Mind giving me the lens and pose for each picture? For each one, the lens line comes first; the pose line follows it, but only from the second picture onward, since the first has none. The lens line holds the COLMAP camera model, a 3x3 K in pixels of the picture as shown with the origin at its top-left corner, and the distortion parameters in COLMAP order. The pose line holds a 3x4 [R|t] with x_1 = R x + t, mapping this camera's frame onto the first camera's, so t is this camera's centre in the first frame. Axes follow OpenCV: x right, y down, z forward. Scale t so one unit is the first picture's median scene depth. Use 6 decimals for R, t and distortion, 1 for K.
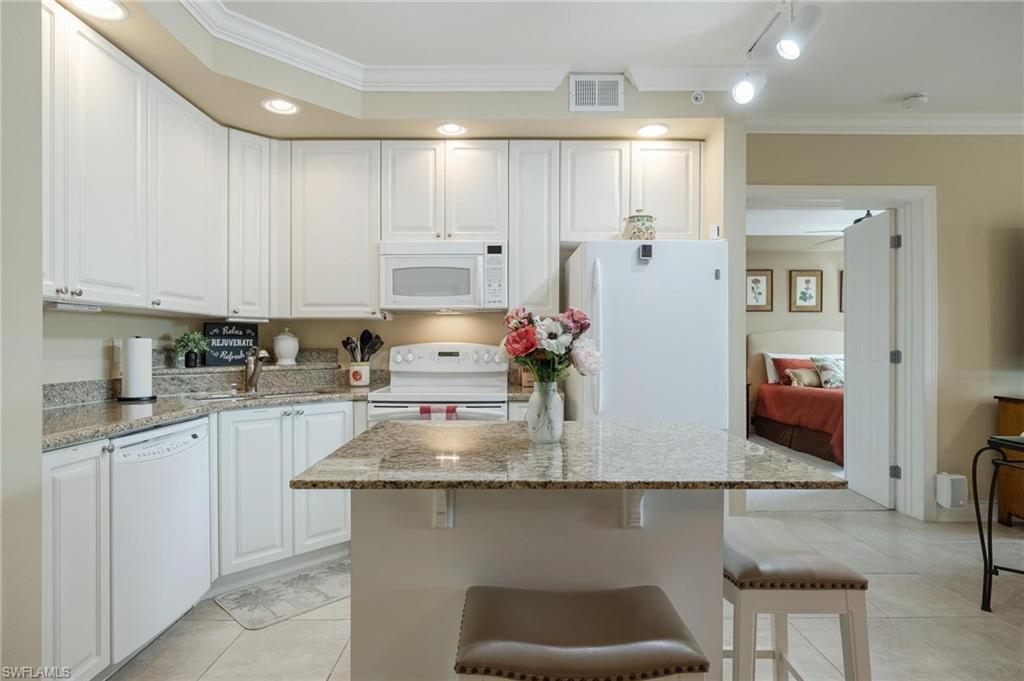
lens RADIAL K [[552.2, 0, 514.1], [0, 552.2, 347.5], [0, 0, 1]] dist [-0.001565, -0.003066]
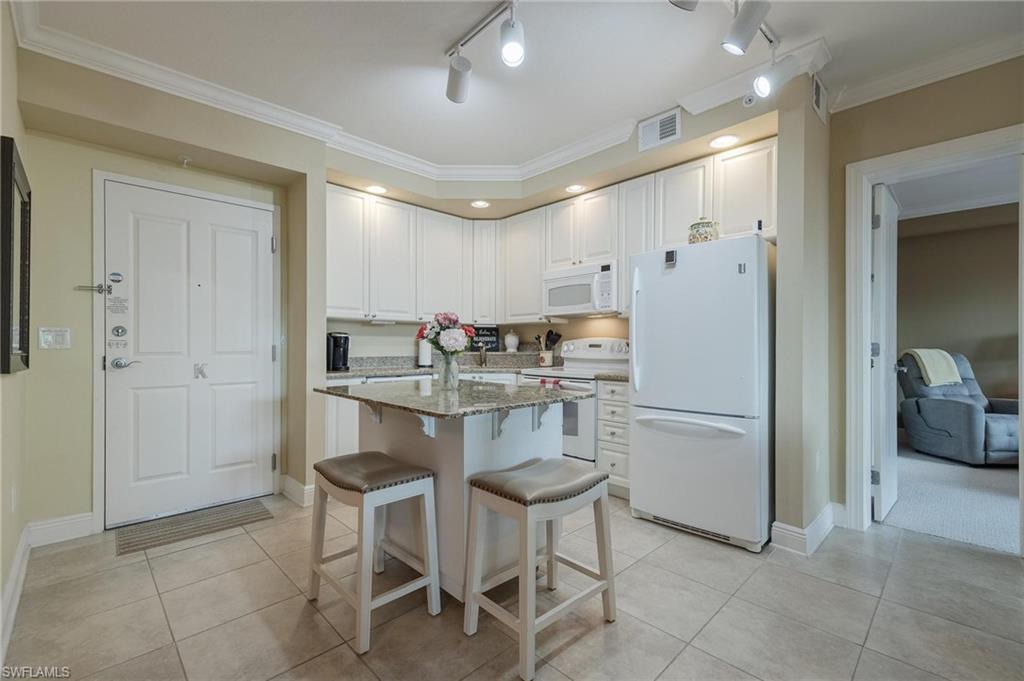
lens RADIAL K [[441.9, 0, 512.3], [0, 441.9, 344.9], [0, 0, 1]] dist [0.014106, -0.000814]
pose [[0.690559, 0.000182, -0.723276, 0.584835], [-0.005477, 0.999973, -0.004977, 0.017336], [0.723256, 0.007398, 0.690541, 0.086667]]
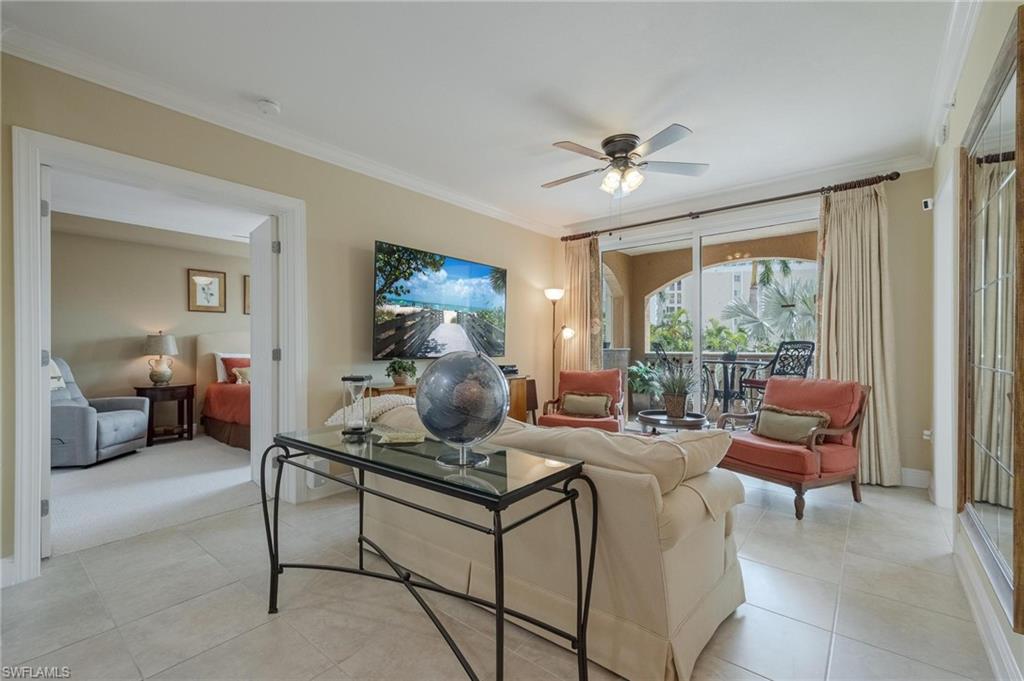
lens RADIAL K [[441.9, 0, 506.5], [0, 441.9, 346.3], [0, 0, 1]] dist [0.014106, -0.000814]
pose [[0.648468, -0.001668, 0.761240, 0.395369], [0.005425, 0.999982, -0.002430, 0.006160], [-0.761222, 0.005705, 0.648466, 0.125148]]
